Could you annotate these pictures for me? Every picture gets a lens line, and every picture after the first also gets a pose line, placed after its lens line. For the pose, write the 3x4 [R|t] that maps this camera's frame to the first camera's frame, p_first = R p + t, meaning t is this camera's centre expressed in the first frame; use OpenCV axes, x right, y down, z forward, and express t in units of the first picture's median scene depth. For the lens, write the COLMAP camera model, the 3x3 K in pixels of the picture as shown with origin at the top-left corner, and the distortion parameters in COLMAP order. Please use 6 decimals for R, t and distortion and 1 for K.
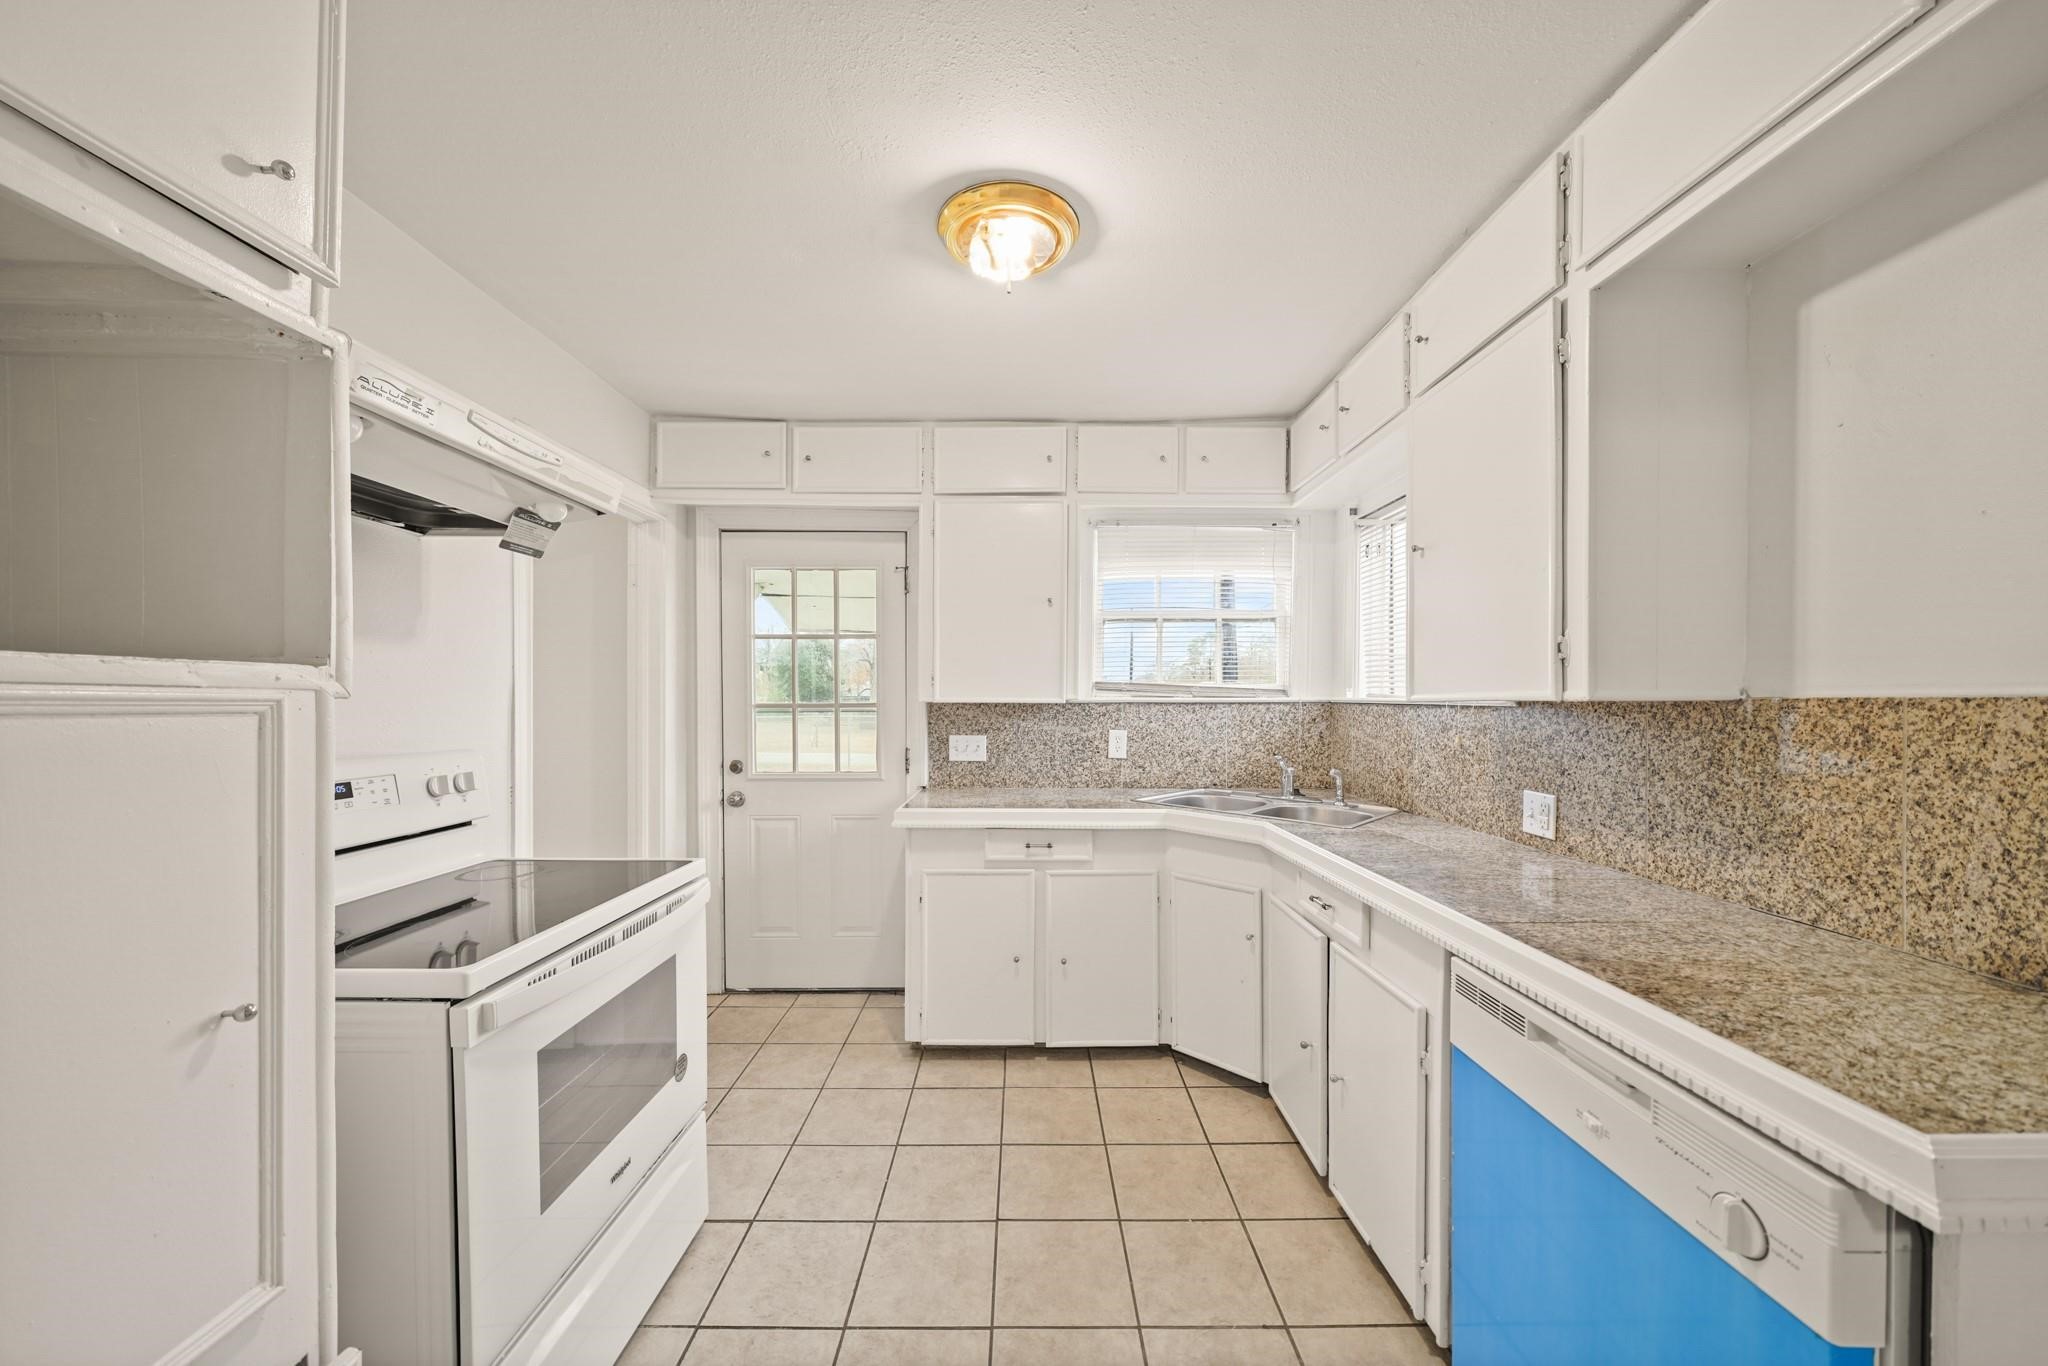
lens RADIAL K [[707.6, 0, 1016.3], [0, 707.6, 690.8], [0, 0, 1]] dist [-0.001082, -0.000127]
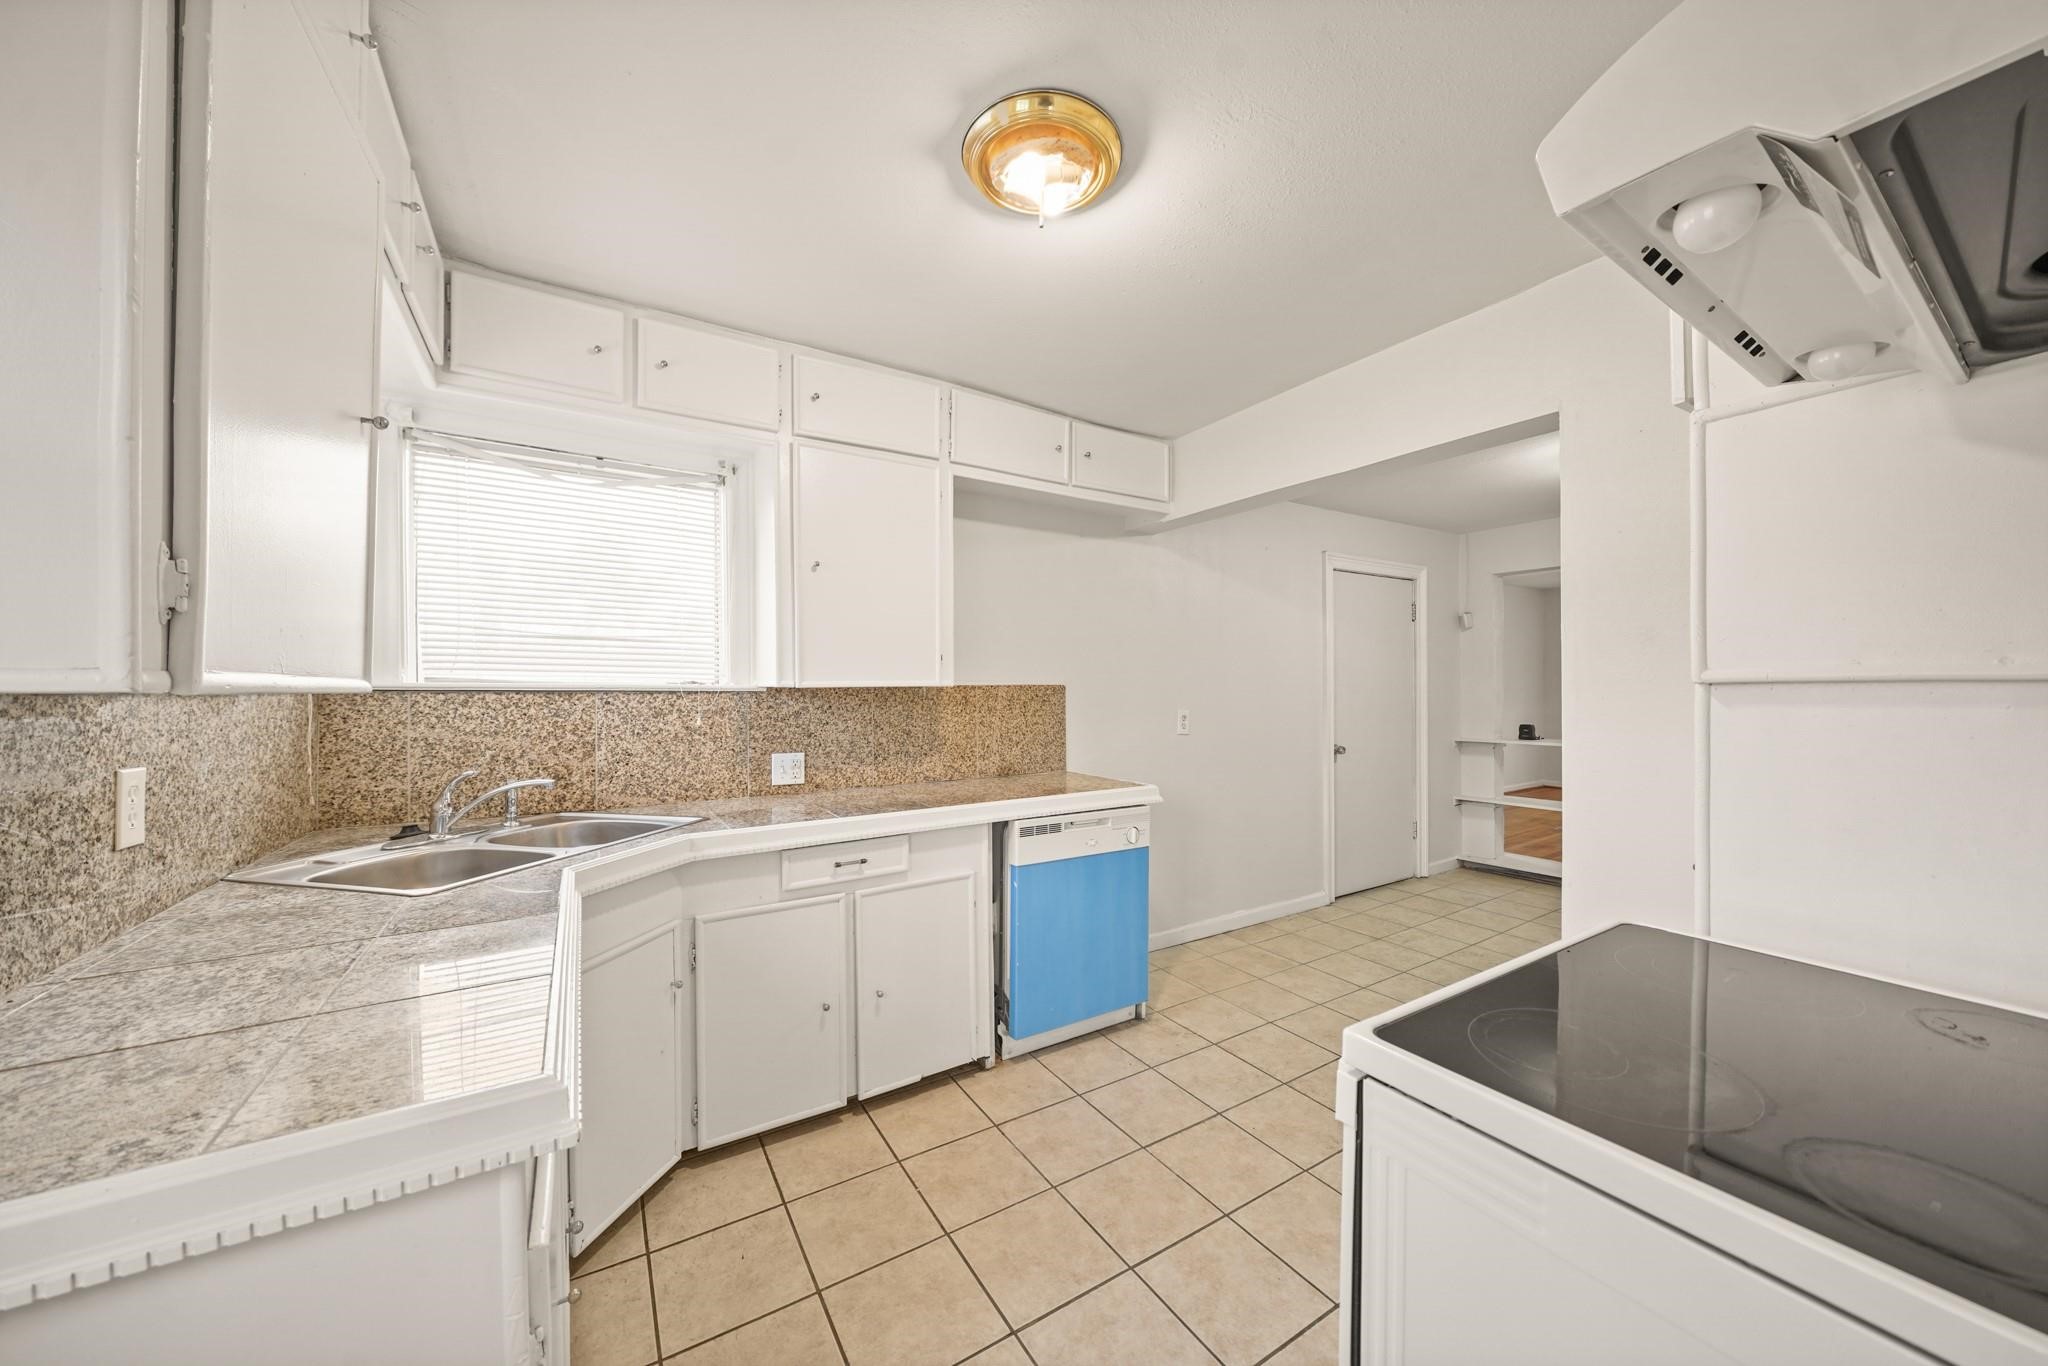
lens RADIAL K [[707.6, 0, 1016.3], [0, 707.6, 690.8], [0, 0, 1]] dist [-0.001082, -0.000127]
pose [[-0.528122, -0.002943, 0.849163, -0.491923], [-0.009846, 0.999948, -0.002658, 0.015768], [-0.849111, -0.009765, -0.528124, 0.996127]]
